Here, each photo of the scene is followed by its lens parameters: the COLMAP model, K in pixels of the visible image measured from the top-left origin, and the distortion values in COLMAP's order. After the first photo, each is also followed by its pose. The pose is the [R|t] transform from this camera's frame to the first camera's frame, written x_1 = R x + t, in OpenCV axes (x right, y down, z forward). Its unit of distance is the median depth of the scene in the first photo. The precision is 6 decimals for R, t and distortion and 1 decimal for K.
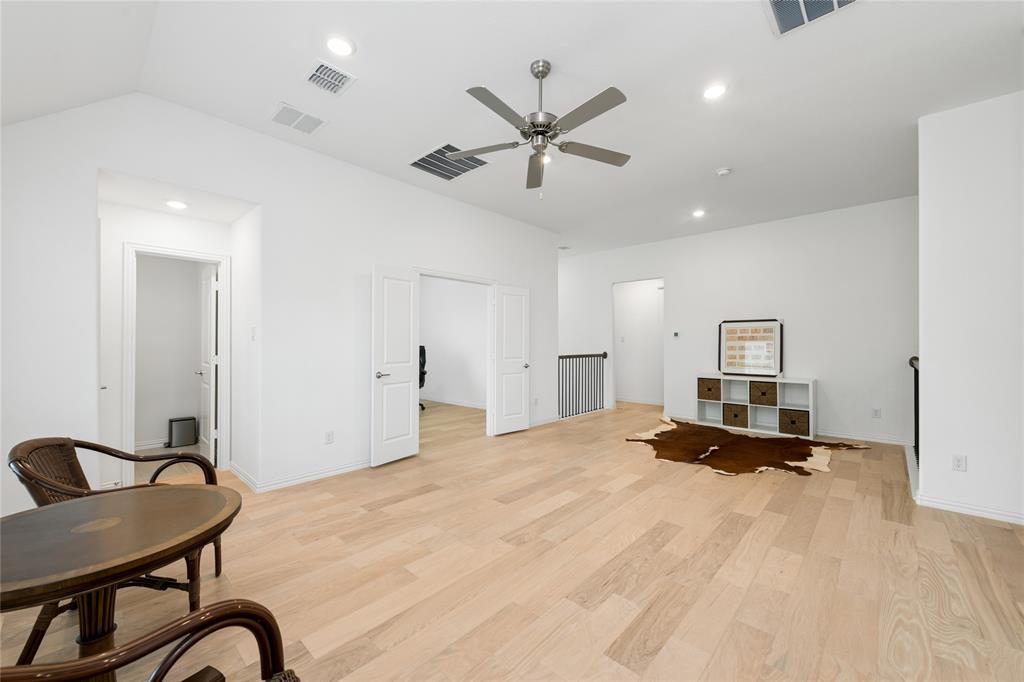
lens RADIAL K [[403.6, 0, 513.0], [0, 403.6, 342.9], [0, 0, 1]] dist [0.000409, -0.000554]
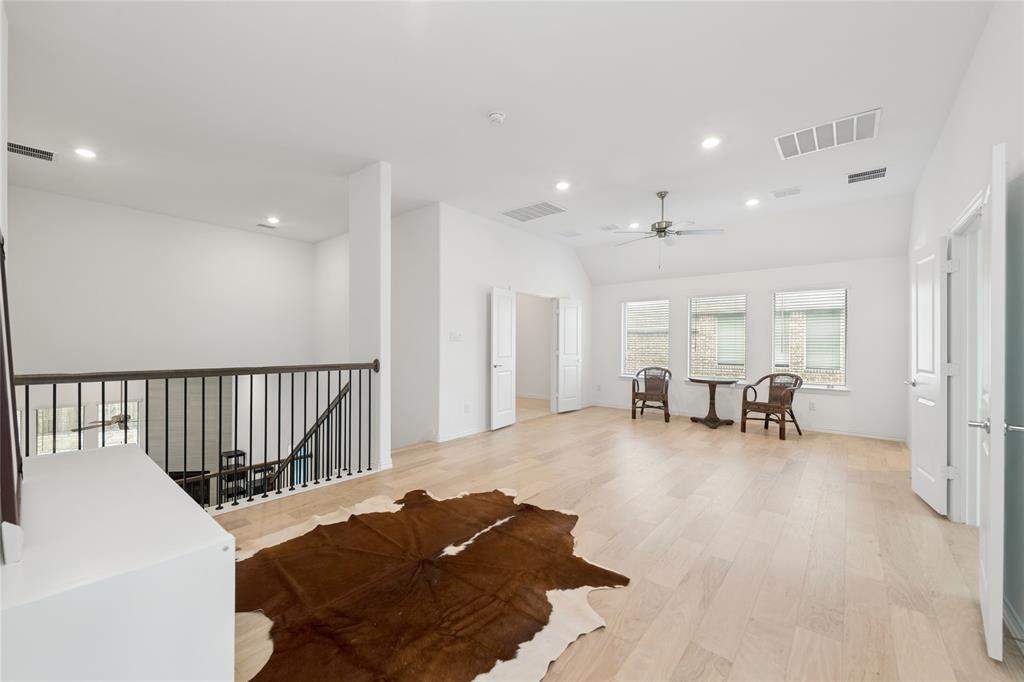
lens RADIAL K [[403.6, 0, 511.4], [0, 403.6, 342.9], [0, 0, 1]] dist [0.000409, -0.000554]
pose [[-0.998636, -0.009755, -0.051290, 0.642889], [-0.009521, 0.999943, -0.004790, 0.007192], [0.051334, -0.004296, -0.998672, 2.131190]]
